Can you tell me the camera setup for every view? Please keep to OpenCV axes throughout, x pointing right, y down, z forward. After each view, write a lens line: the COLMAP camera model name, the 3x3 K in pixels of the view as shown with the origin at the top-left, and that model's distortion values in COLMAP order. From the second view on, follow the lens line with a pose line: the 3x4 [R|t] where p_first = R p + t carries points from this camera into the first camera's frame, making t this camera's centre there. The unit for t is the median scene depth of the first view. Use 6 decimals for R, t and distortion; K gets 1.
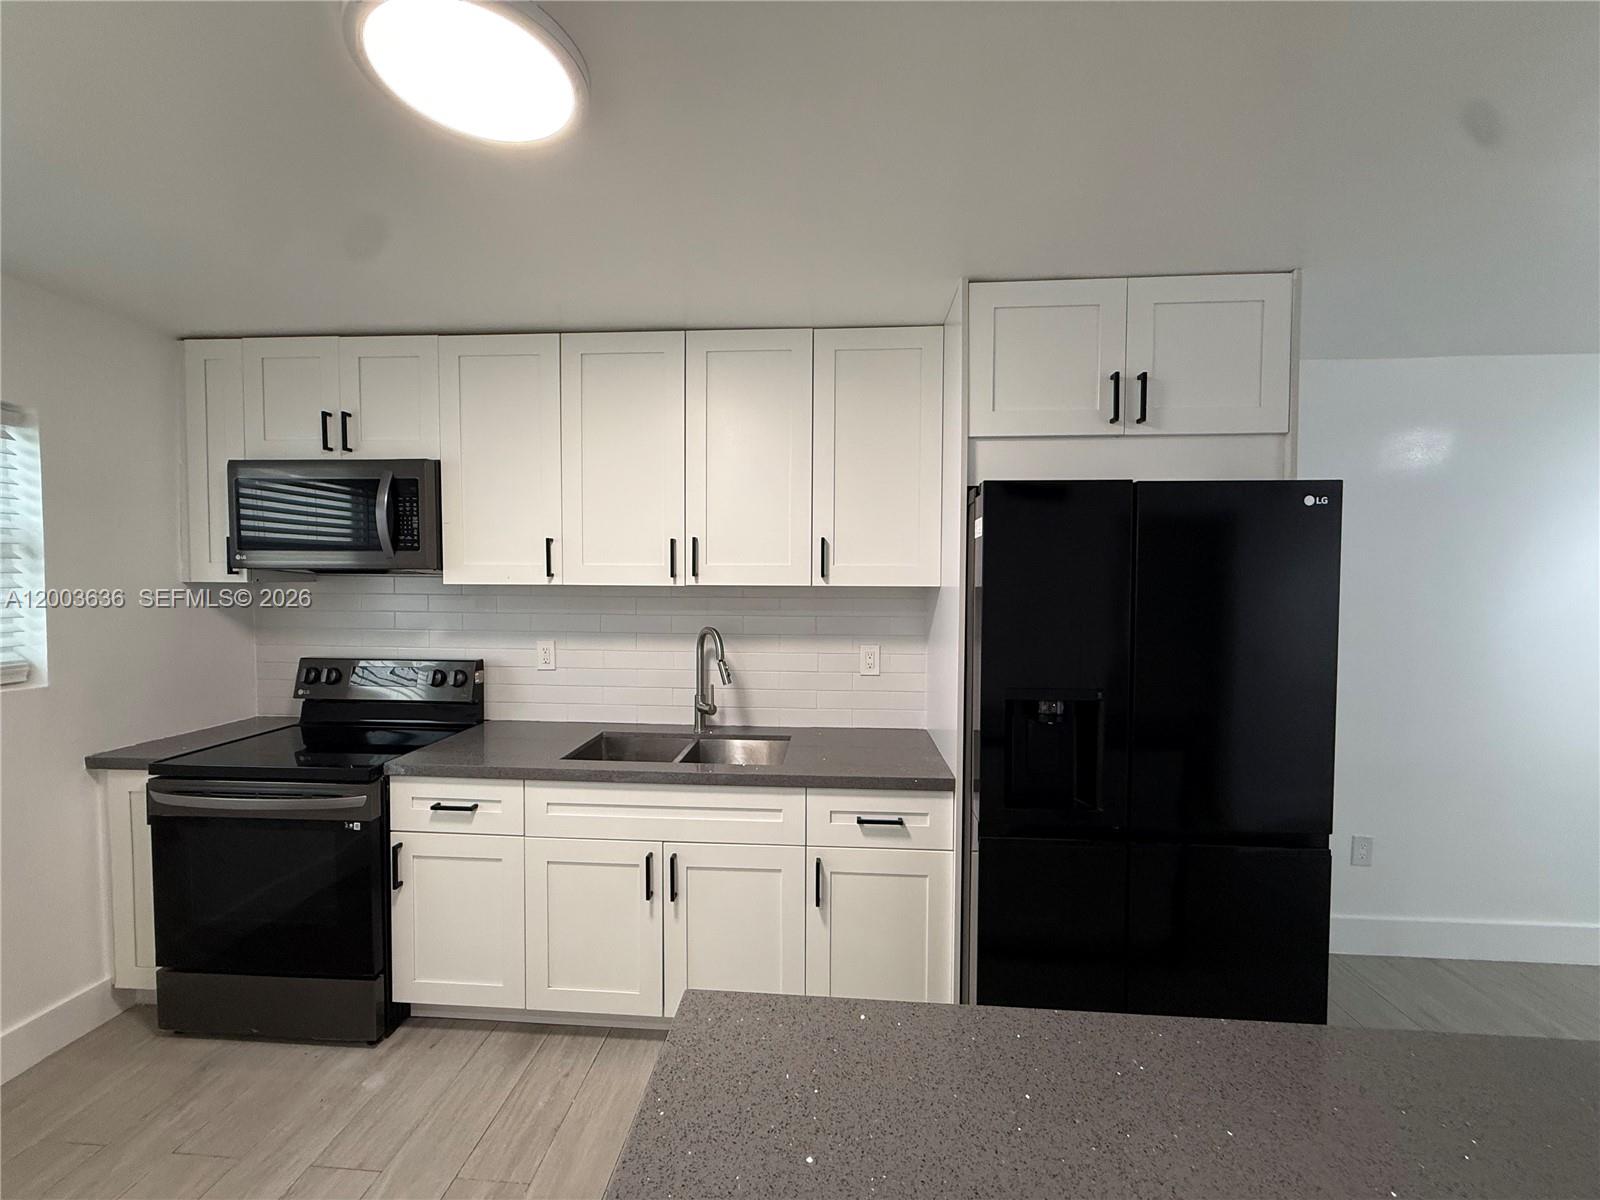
lens RADIAL K [[635.3, 0, 794.6], [0, 635.3, 600.5], [0, 0, 1]] dist [0.000928, -0.000540]
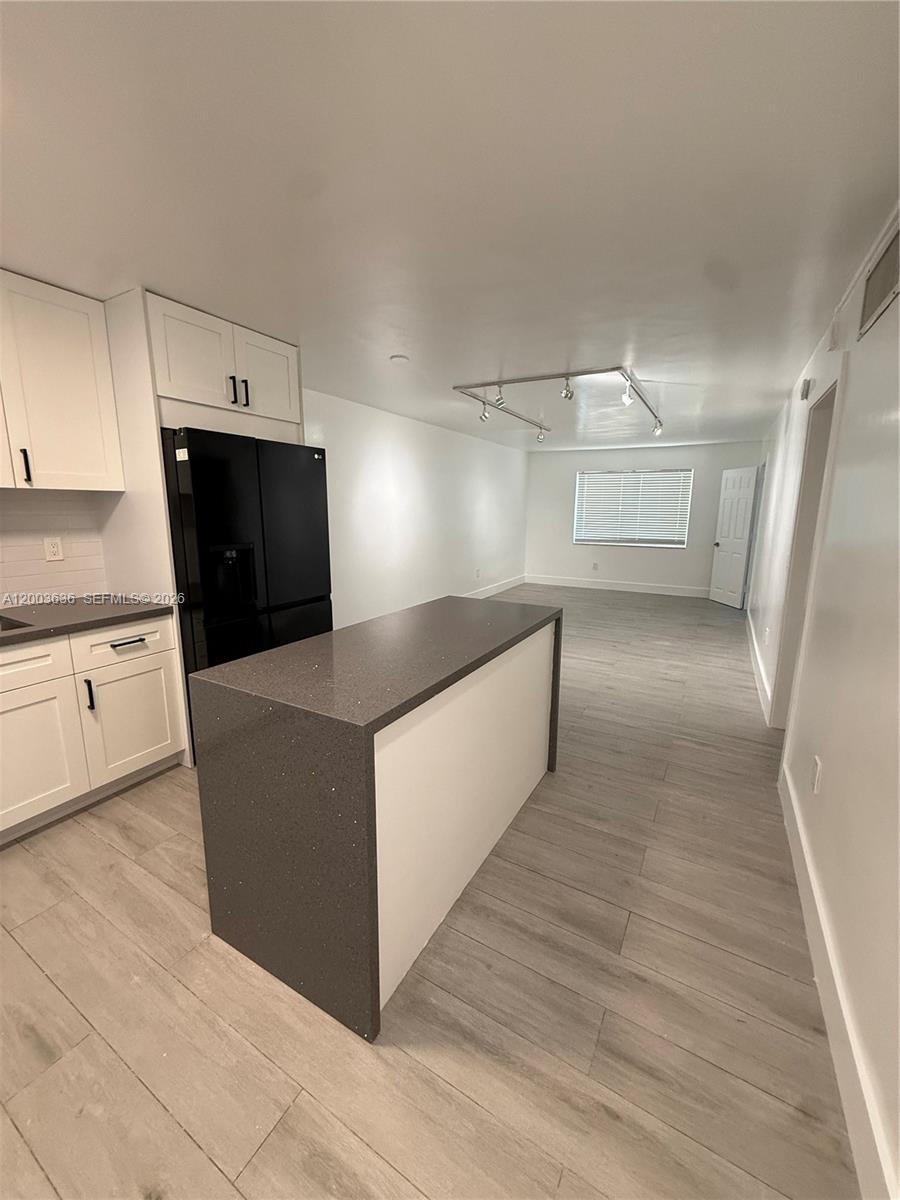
lens RADIAL K [[476.4, 0, 448.9], [0, 476.4, 596.7], [0, 0, 1]] dist [0.000928, -0.000540]
pose [[0.432616, -0.170616, 0.885287, -0.546464], [0.023836, 0.983752, 0.177945, 0.046756], [-0.901263, -0.055880, 0.429654, -0.209211]]
